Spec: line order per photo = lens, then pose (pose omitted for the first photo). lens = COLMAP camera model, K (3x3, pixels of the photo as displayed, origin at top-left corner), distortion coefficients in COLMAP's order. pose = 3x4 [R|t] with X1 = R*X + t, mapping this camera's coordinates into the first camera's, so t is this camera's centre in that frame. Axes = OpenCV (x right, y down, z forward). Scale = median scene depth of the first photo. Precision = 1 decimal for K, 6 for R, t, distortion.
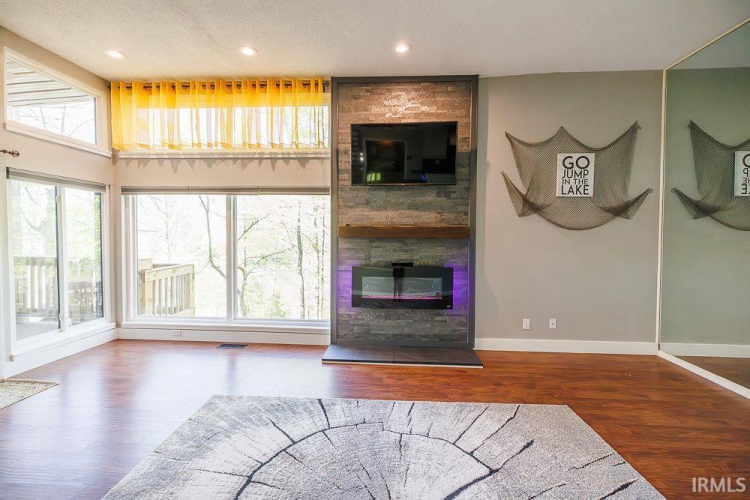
lens RADIAL K [[308.8, 0, 373.6], [0, 308.8, 245.1], [0, 0, 1]] dist [0.003514, 0.000673]
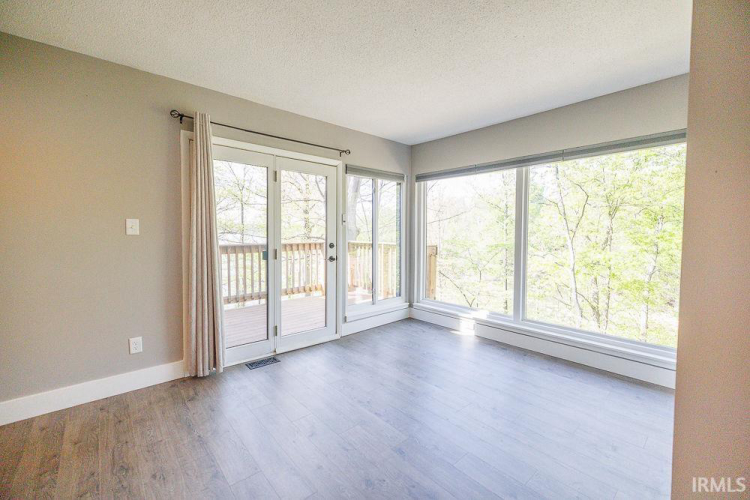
lens RADIAL K [[308.8, 0, 374.1], [0, 308.8, 247.8], [0, 0, 1]] dist [0.003514, 0.000673]
pose [[0.708516, 0.018477, -0.705453, -0.159842], [-0.013182, 0.999829, 0.012949, 0.045767], [0.705572, 0.000125, 0.708639, 0.147384]]
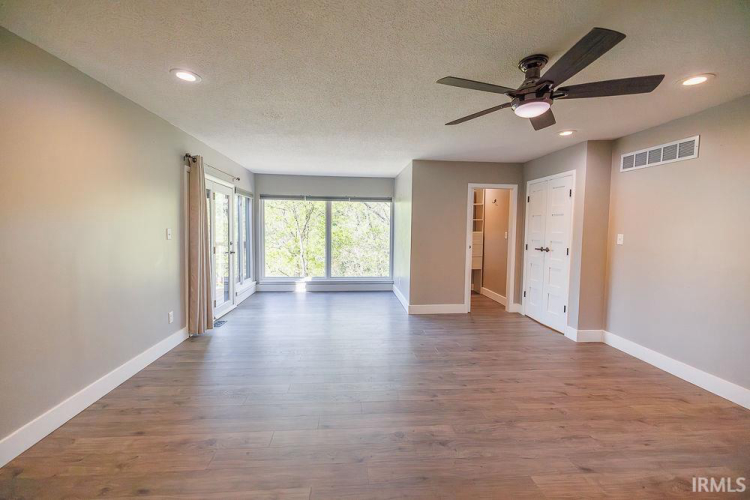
lens RADIAL K [[308.8, 0, 376.9], [0, 308.8, 249.6], [0, 0, 1]] dist [0.003514, 0.000673]
pose [[0.986995, -0.015423, 0.160008, -0.476809], [0.009785, 0.999305, 0.035960, 0.038555], [-0.160452, -0.033927, 0.986460, -0.658844]]
